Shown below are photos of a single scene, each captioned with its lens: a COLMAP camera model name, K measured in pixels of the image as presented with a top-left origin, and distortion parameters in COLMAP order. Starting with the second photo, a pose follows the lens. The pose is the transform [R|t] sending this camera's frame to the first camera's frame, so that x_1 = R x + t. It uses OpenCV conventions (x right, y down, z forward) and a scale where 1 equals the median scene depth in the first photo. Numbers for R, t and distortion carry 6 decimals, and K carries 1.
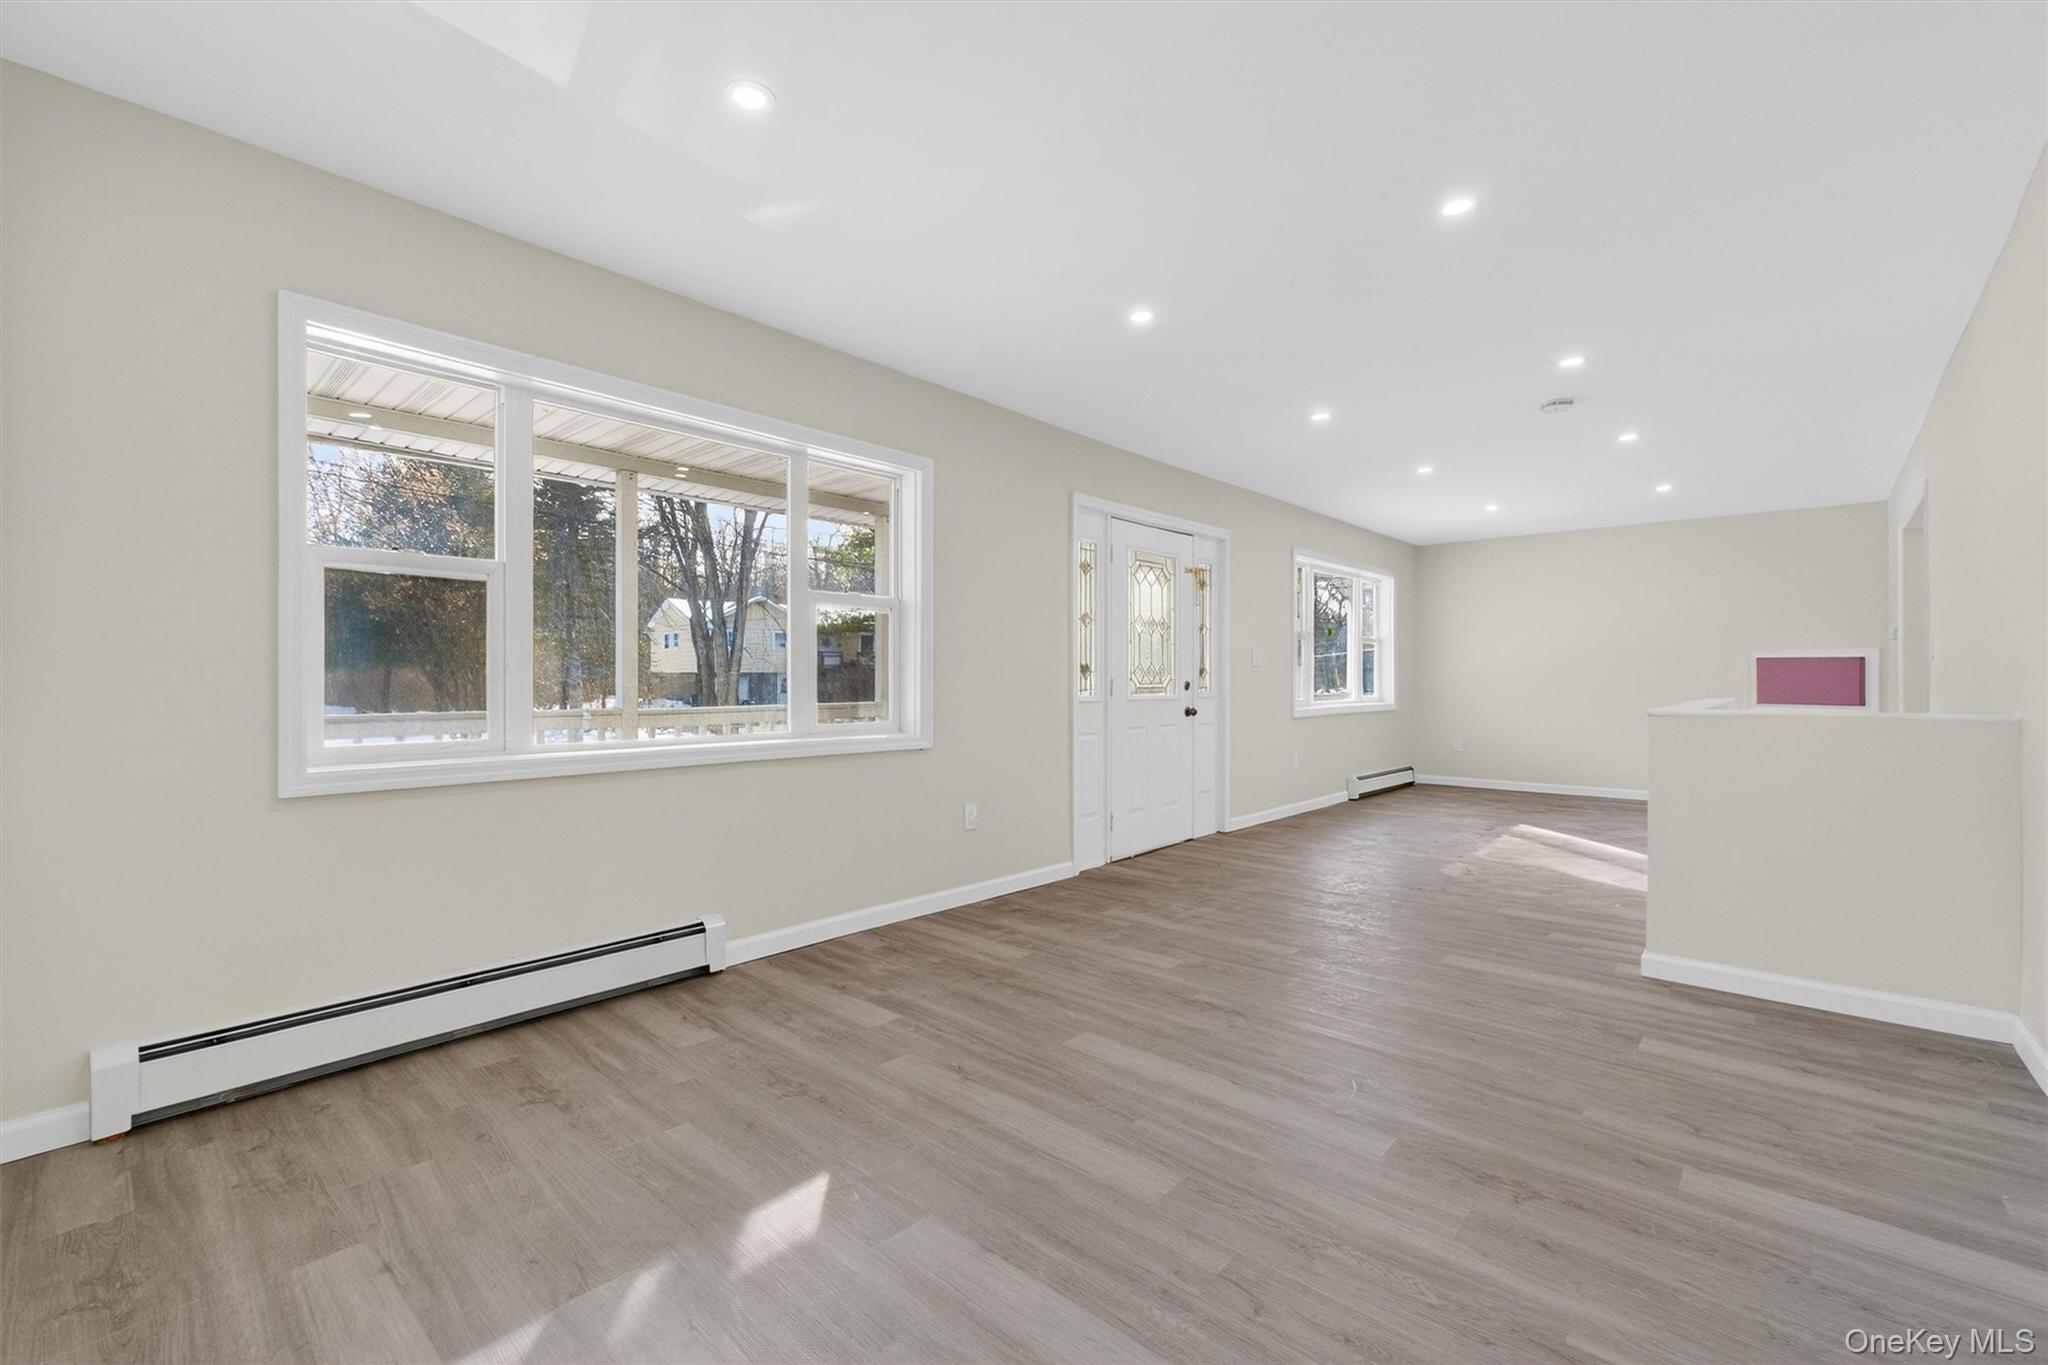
lens RADIAL K [[878.8, 0, 1071.3], [0, 878.8, 682.1], [0, 0, 1]] dist [0.025964, -0.000132]
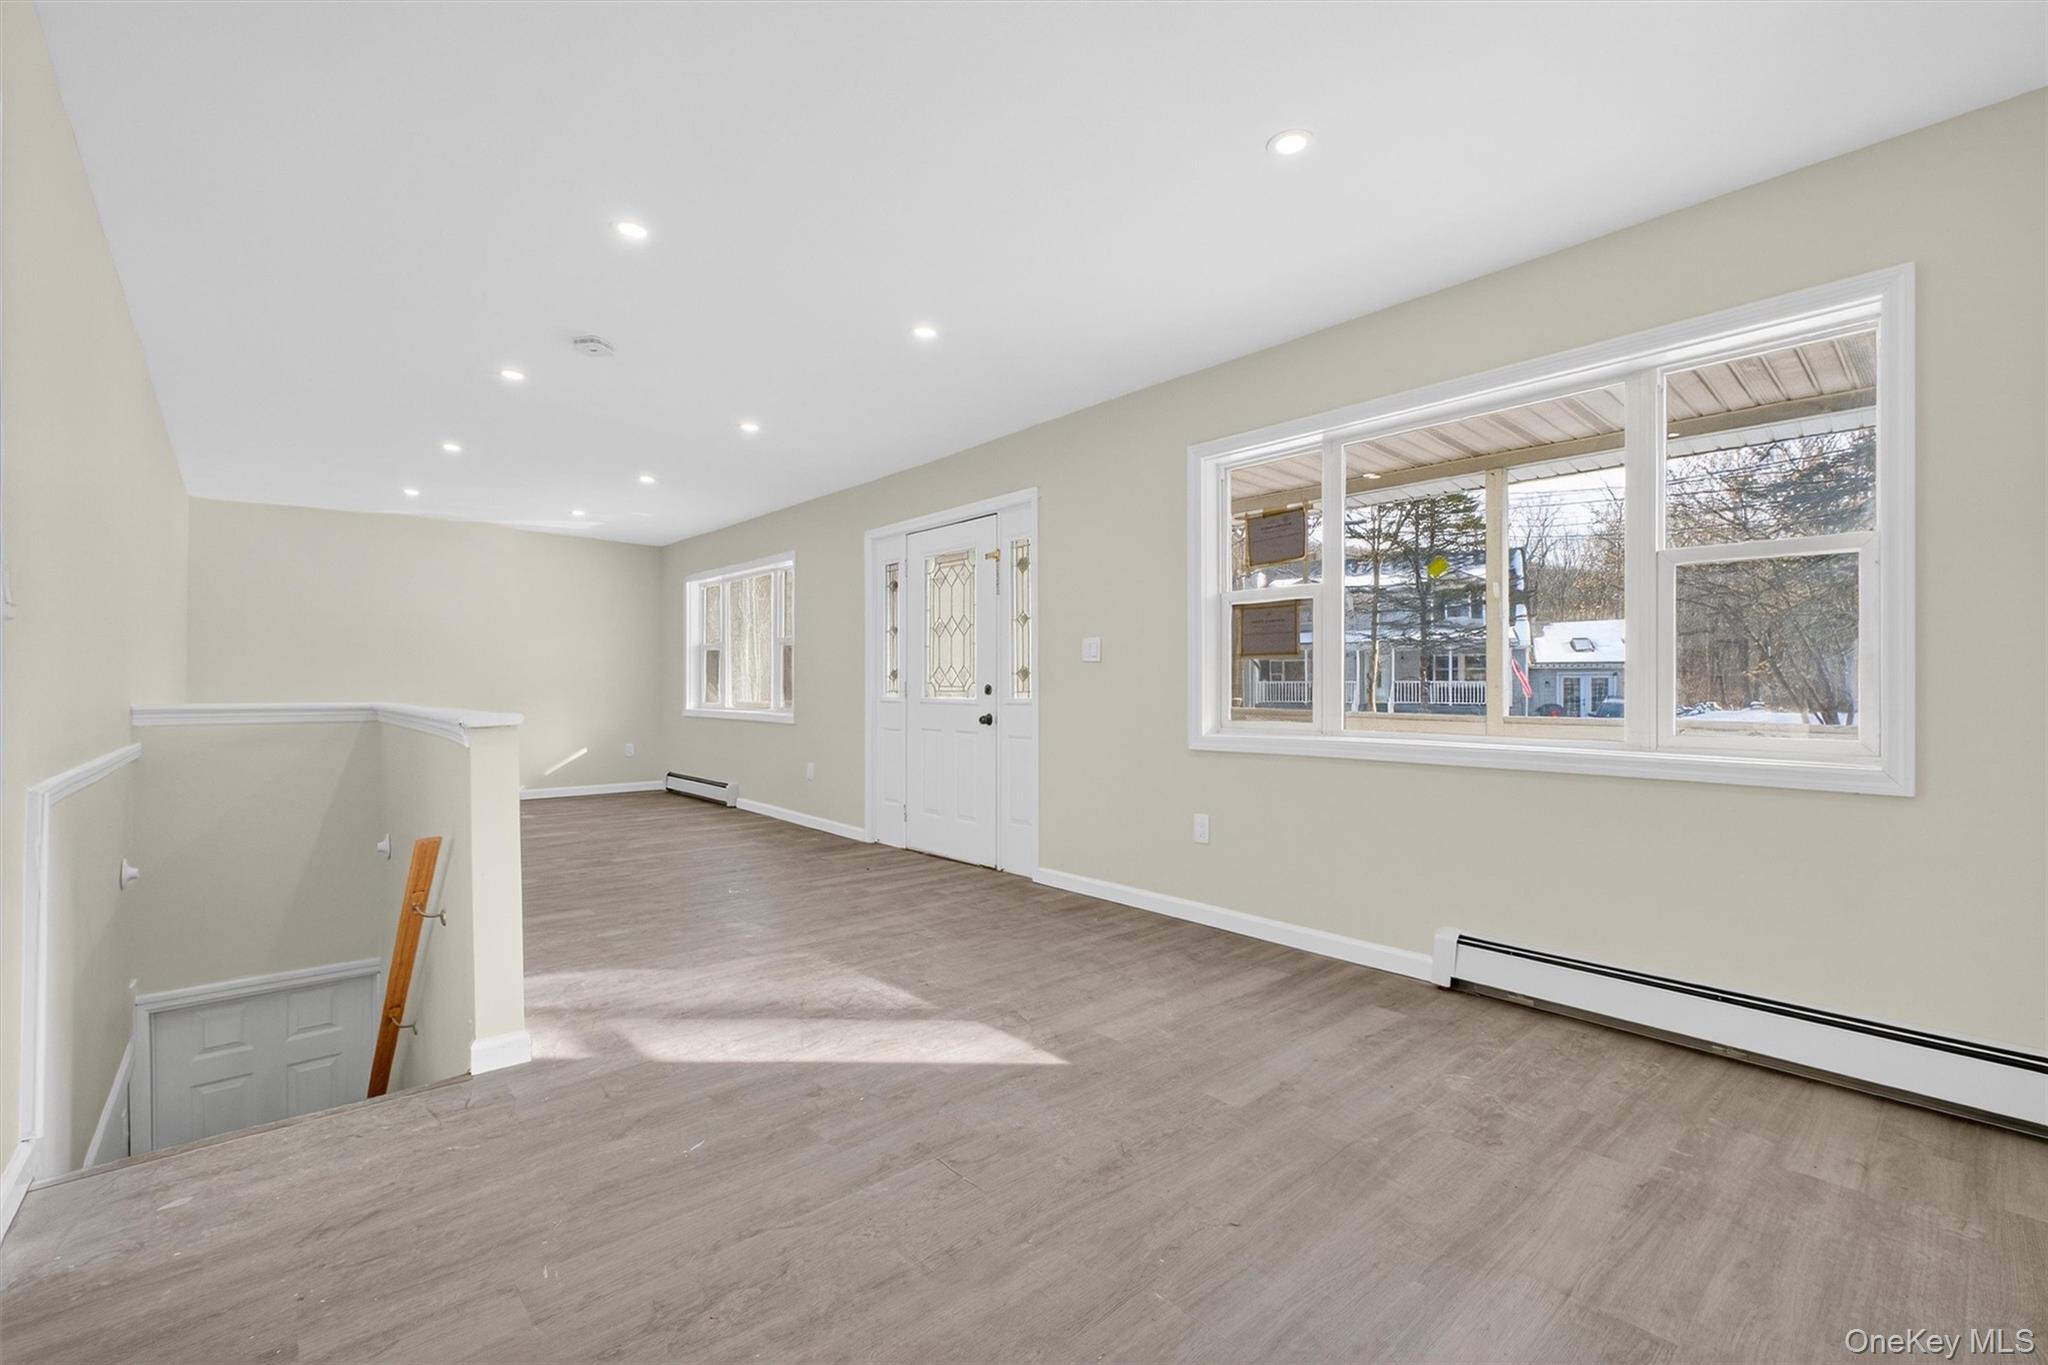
lens RADIAL K [[860.1, 0, 1042.1], [0, 860.1, 684.5], [0, 0, 1]] dist [0.010530, 0.000002]
pose [[-0.121826, 0.000134, -0.992551, 1.599121], [0.002704, 0.999996, -0.000197, -0.000111], [0.992548, -0.002708, -0.121826, 1.891976]]
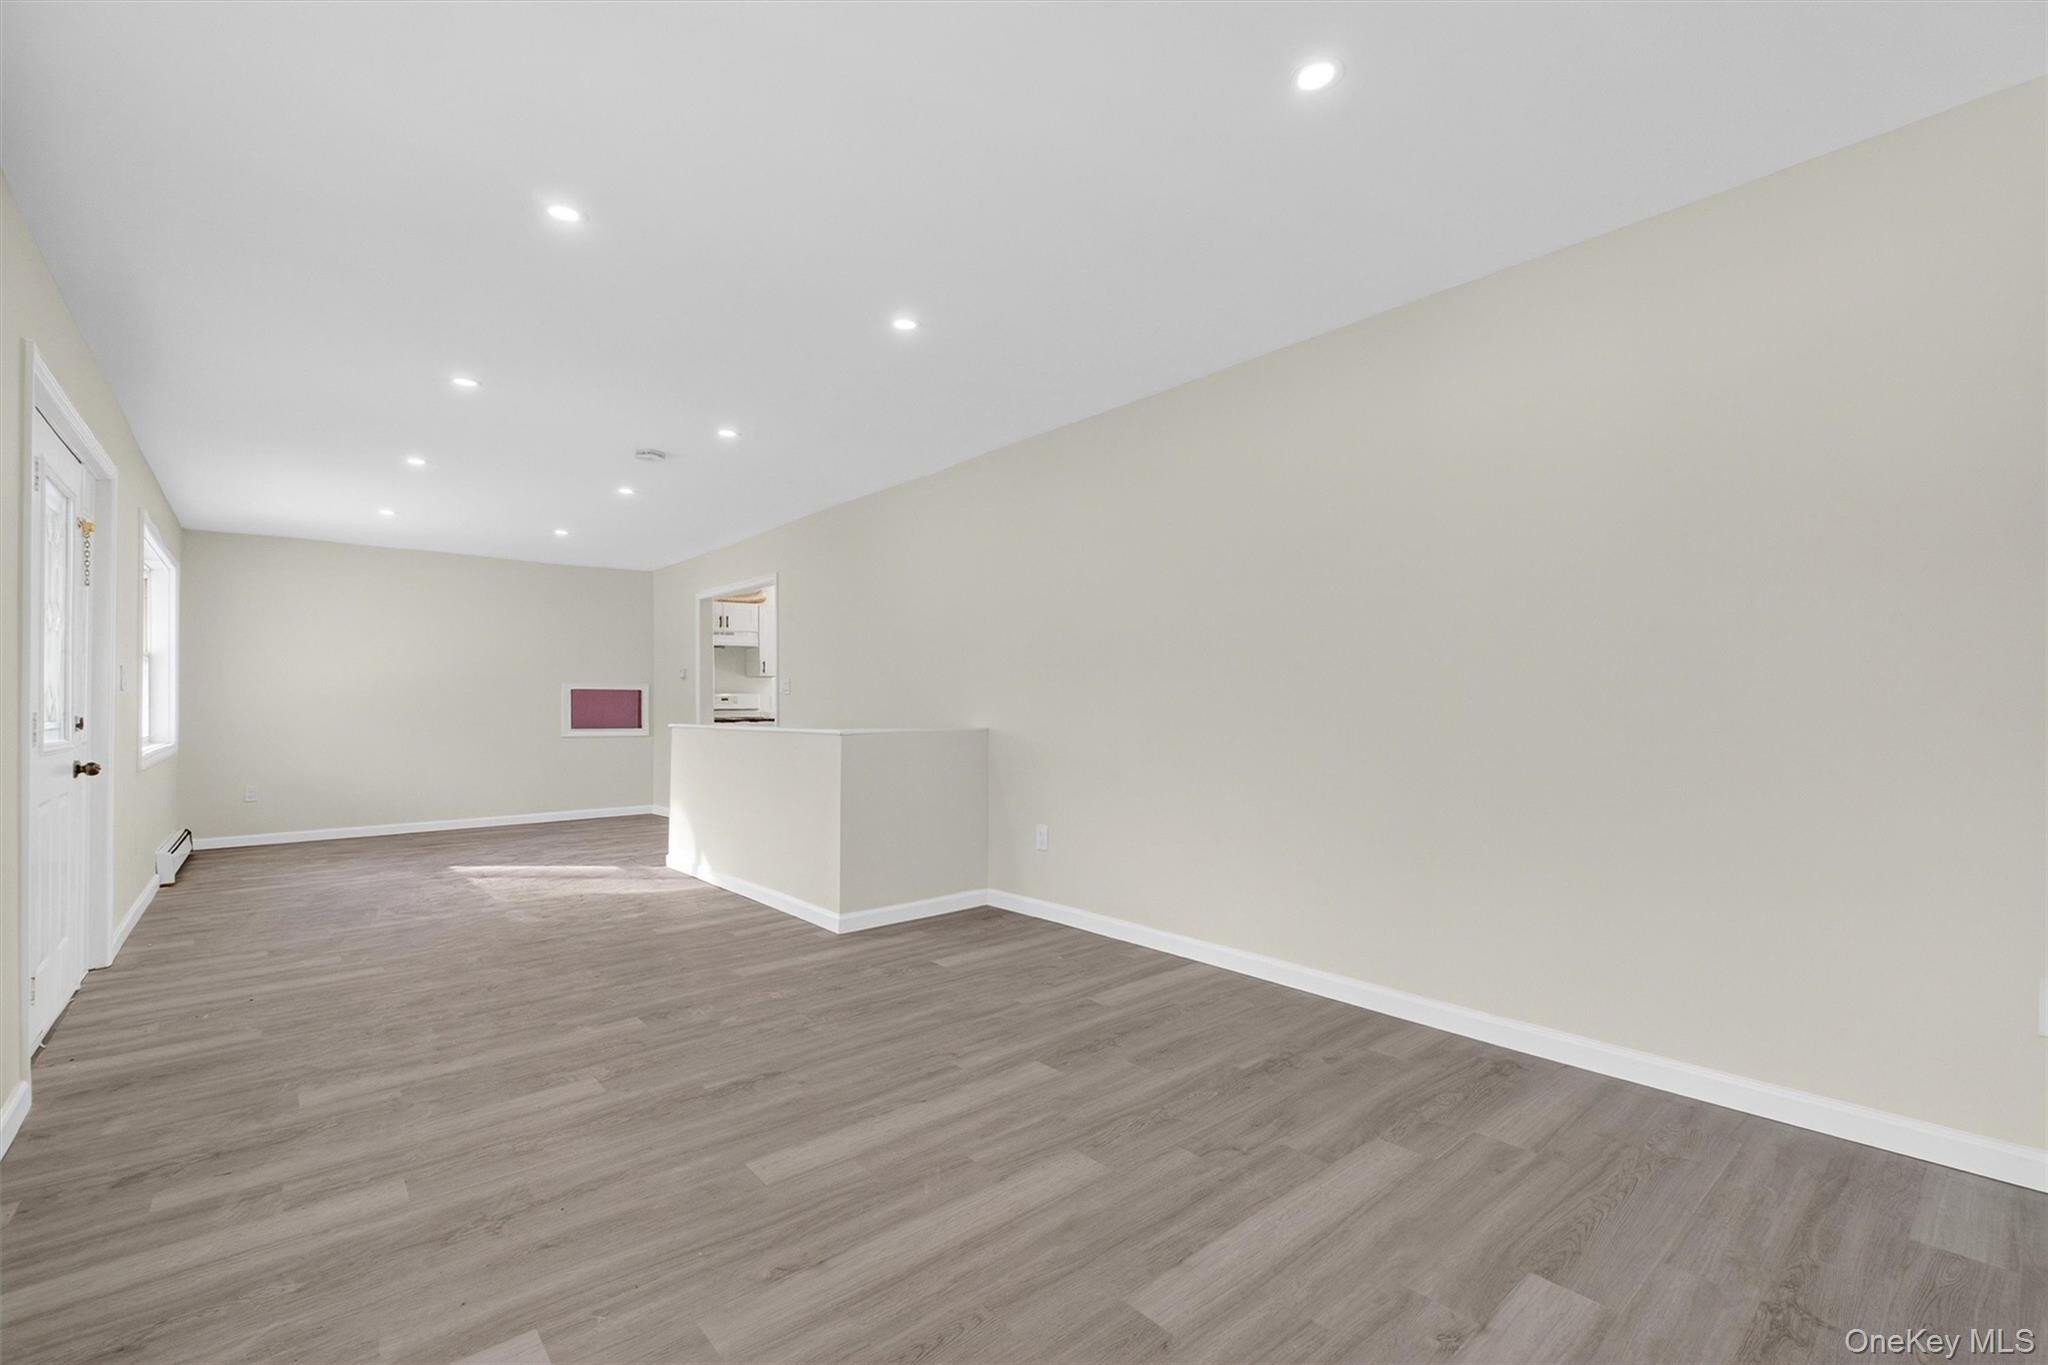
lens RADIAL K [[867.7, 0, 1021.3], [0, 867.7, 704.2], [0, 0, 1]] dist [0.020380, -0.000263]
pose [[0.152805, 0.004146, 0.988248, -0.557094], [-0.000110, 0.999991, -0.004178, -0.006736], [-0.988256, 0.000530, 0.152805, 0.499534]]
